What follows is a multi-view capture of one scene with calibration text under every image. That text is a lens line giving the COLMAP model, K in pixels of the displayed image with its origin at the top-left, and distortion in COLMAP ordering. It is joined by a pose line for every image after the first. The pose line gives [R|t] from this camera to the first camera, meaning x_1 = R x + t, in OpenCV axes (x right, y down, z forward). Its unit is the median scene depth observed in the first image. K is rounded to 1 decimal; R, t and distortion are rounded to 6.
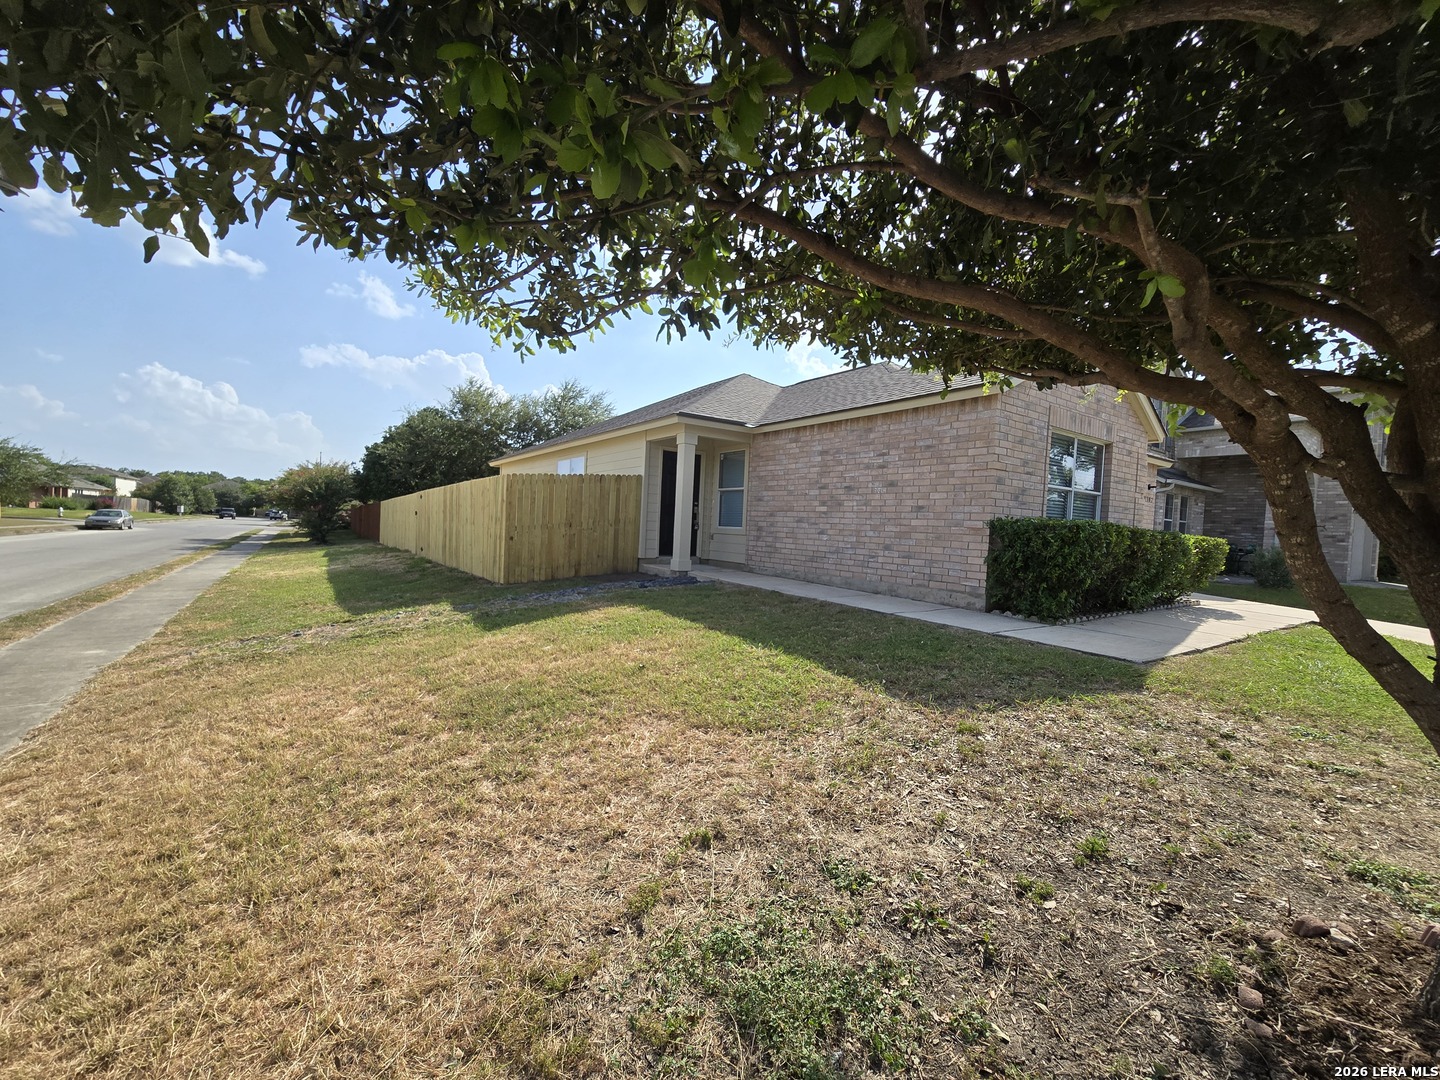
lens RADIAL K [[593.7, 0, 716.8], [0, 593.7, 544.8], [0, 0, 1]] dist [-0.005496, 0.003540]
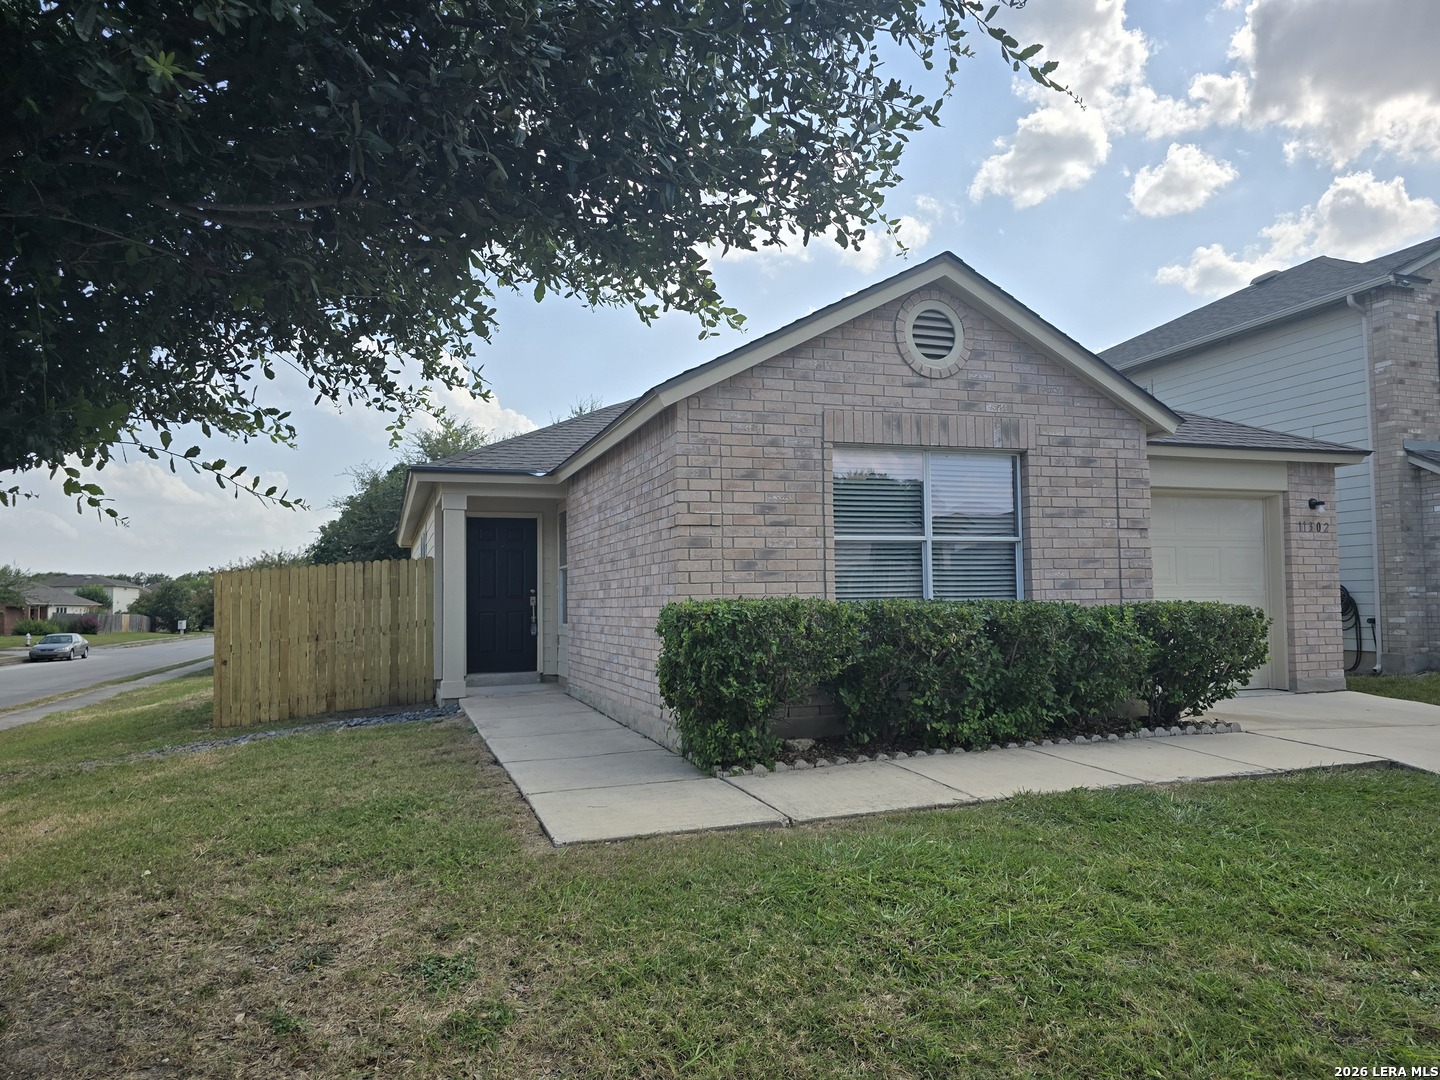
lens RADIAL K [[971.6, 0, 714.6], [0, 971.6, 558.4], [0, 0, 1]] dist [0.063053, -0.050548]
pose [[0.962229, -0.074501, -0.261848, 0.484701], [0.052992, 0.994686, -0.088273, 0.000300], [0.267032, 0.071063, 0.961064, 0.010008]]
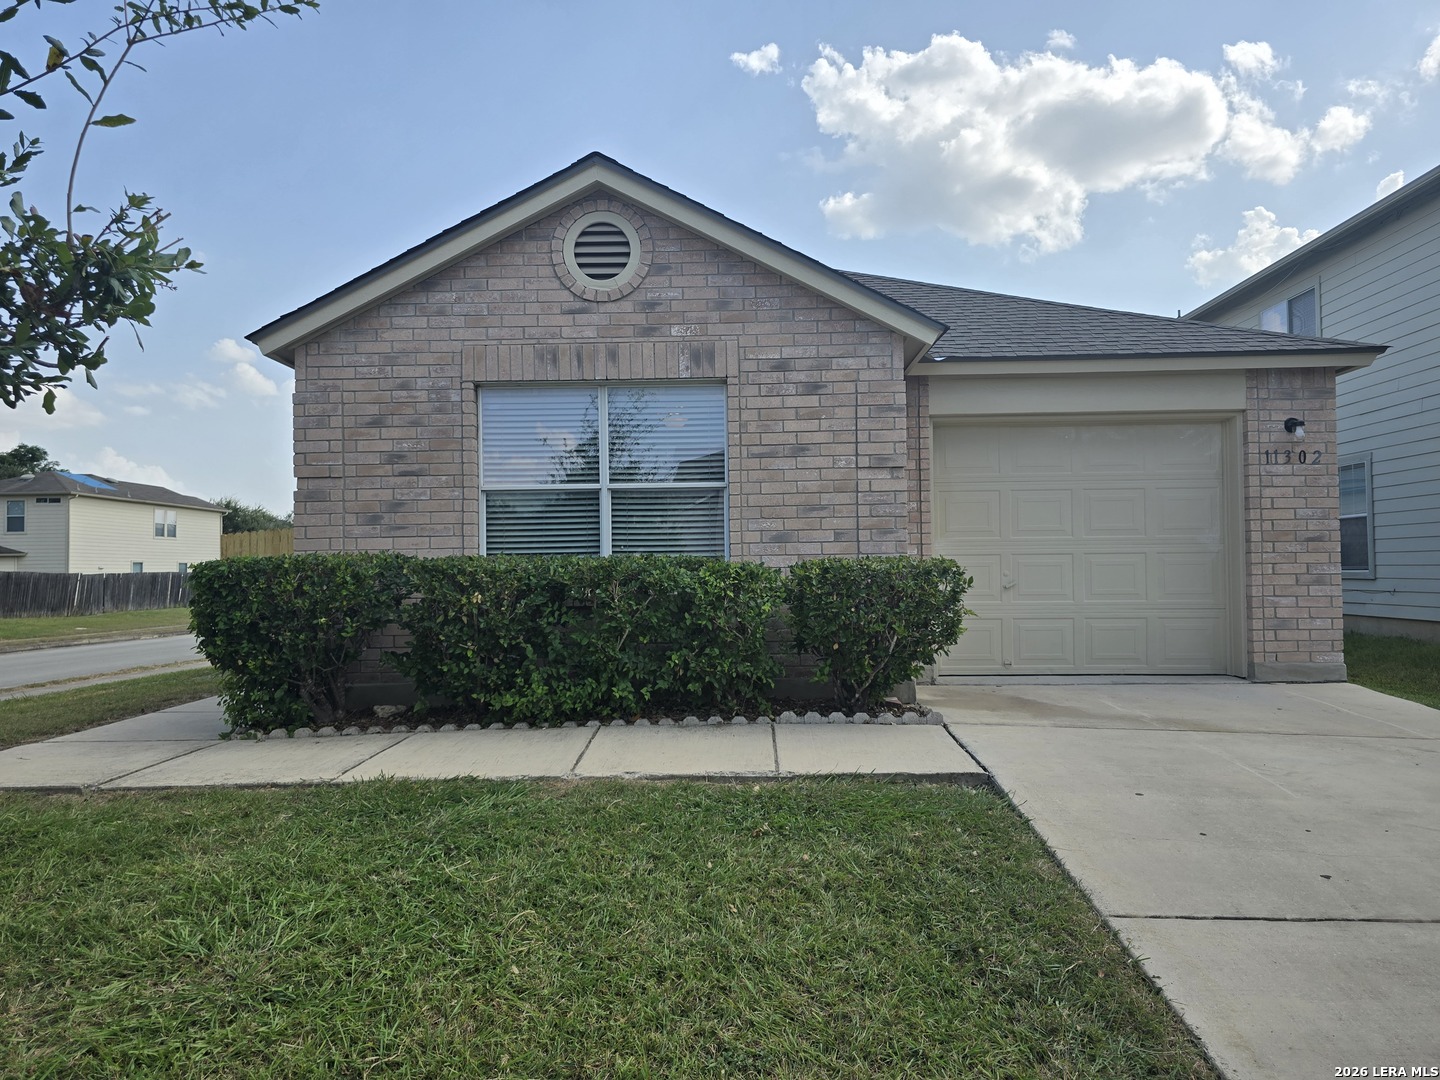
lens RADIAL K [[971.6, 0, 736.2], [0, 971.6, 558.3], [0, 0, 1]] dist [0.063053, -0.050548]
pose [[0.802124, -0.063148, -0.593809, 0.895873], [0.030835, 0.997446, -0.064421, 0.021261], [0.596361, 0.033364, 0.802023, 0.289342]]
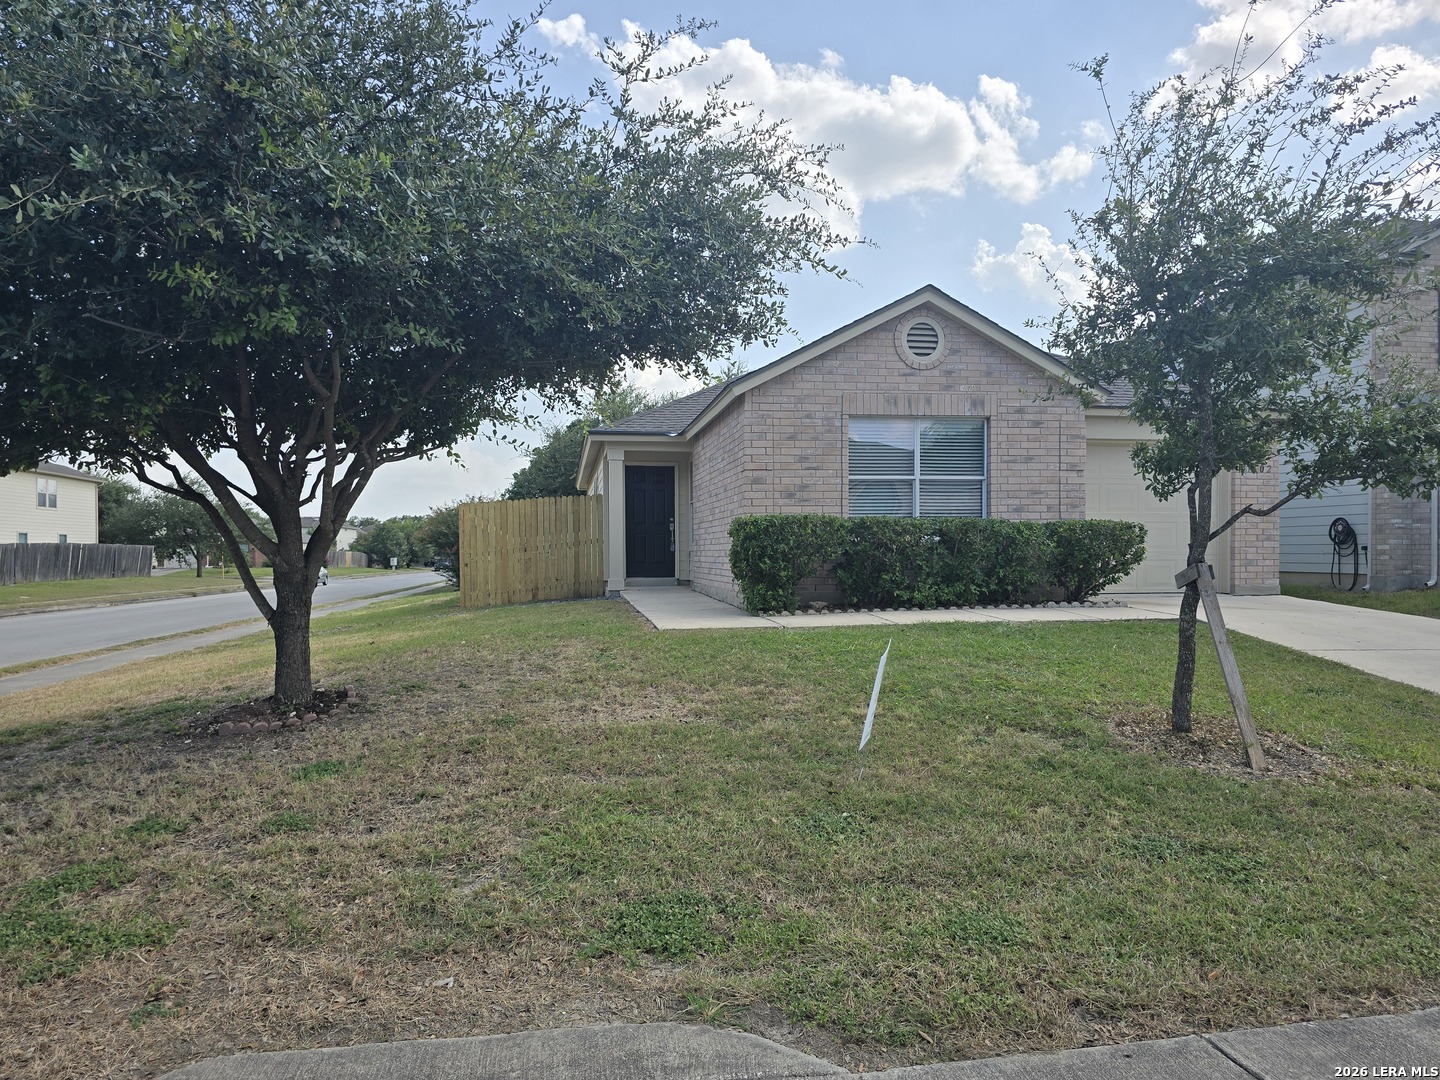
lens RADIAL K [[971.6, 0, 705.6], [0, 971.6, 569.2], [0, 0, 1]] dist [0.063053, -0.050548]
pose [[0.900932, -0.044123, -0.431711, 0.702998], [0.033885, 0.998933, -0.031382, 0.059000], [0.432635, 0.013644, 0.901466, -0.337436]]
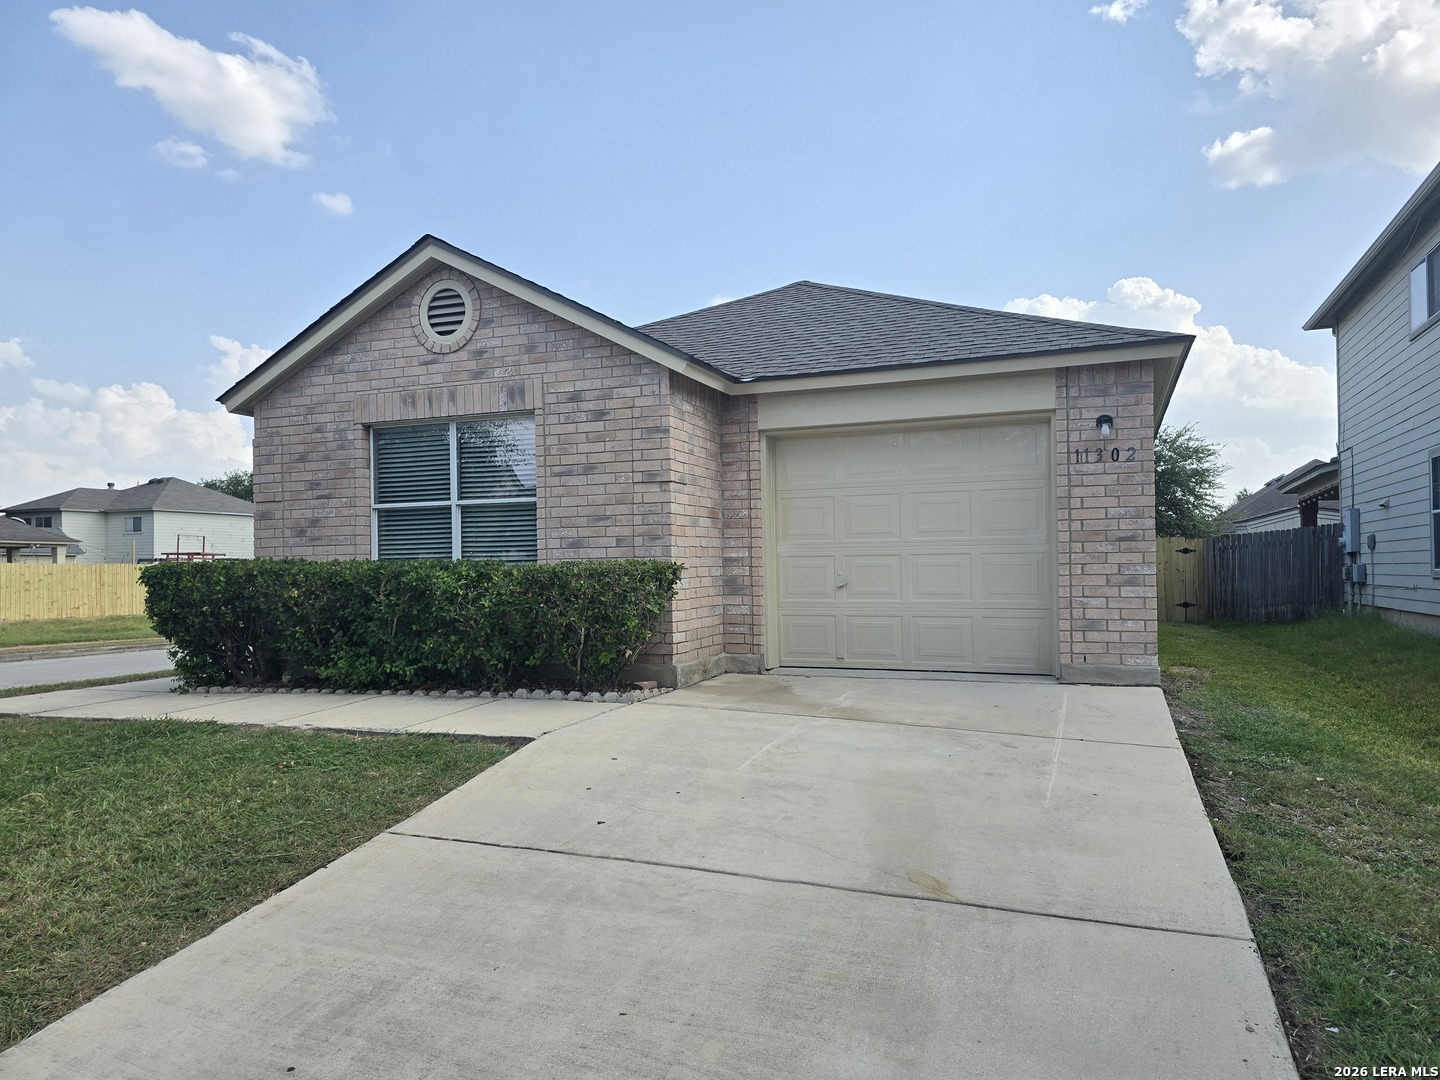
lens RADIAL K [[971.6, 0, 727.4], [0, 971.6, 570.2], [0, 0, 1]] dist [0.063053, -0.050548]
pose [[0.558664, -0.053909, -0.827640, 1.222195], [0.013358, 0.998341, -0.056011, 0.031365], [0.829287, 0.020236, 0.558457, 0.492700]]
